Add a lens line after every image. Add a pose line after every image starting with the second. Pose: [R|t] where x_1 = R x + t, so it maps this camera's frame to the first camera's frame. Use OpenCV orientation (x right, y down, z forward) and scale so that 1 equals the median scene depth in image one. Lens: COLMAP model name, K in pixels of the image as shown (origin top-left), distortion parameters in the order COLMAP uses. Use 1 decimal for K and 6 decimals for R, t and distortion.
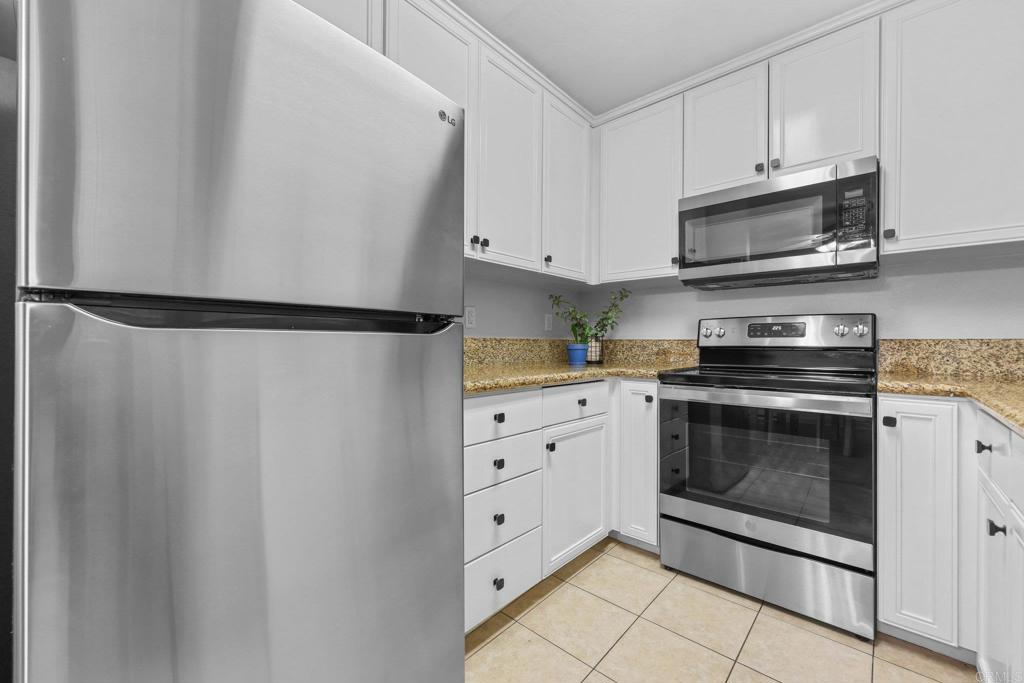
lens RADIAL K [[412.0, 0, 506.9], [0, 412.0, 342.2], [0, 0, 1]] dist [0.001048, 0.000339]
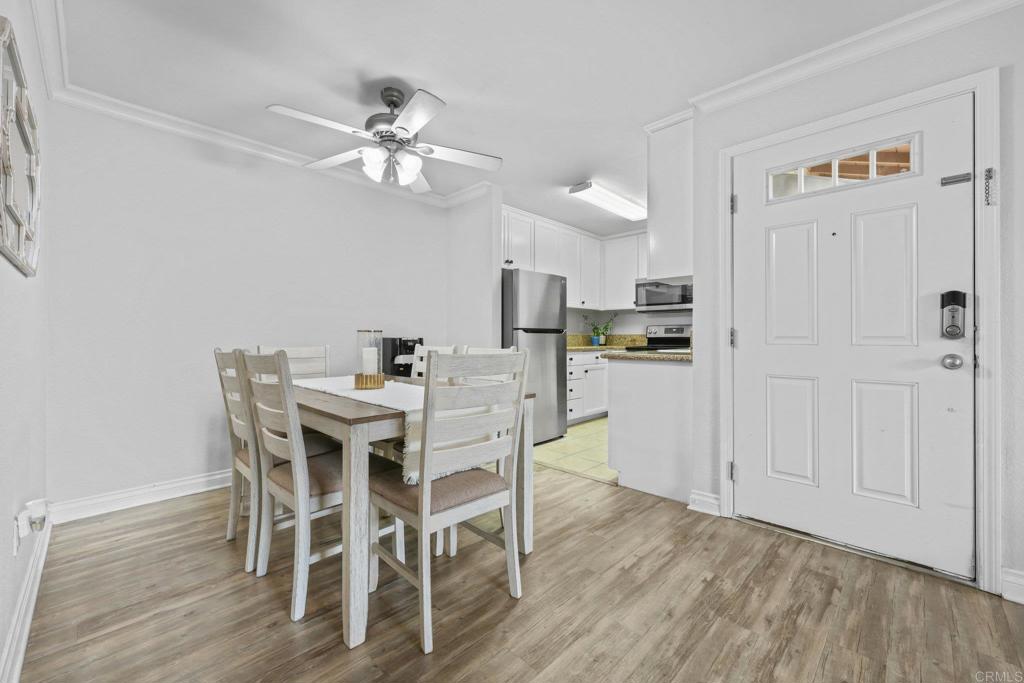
lens RADIAL K [[412.0, 0, 506.9], [0, 412.0, 342.2], [0, 0, 1]] dist [0.001048, 0.000339]
pose [[0.999064, -0.005212, -0.042934, -0.242466], [0.005927, 0.999846, 0.016539, -0.006502], [0.042841, -0.016778, 0.998941, -1.436363]]
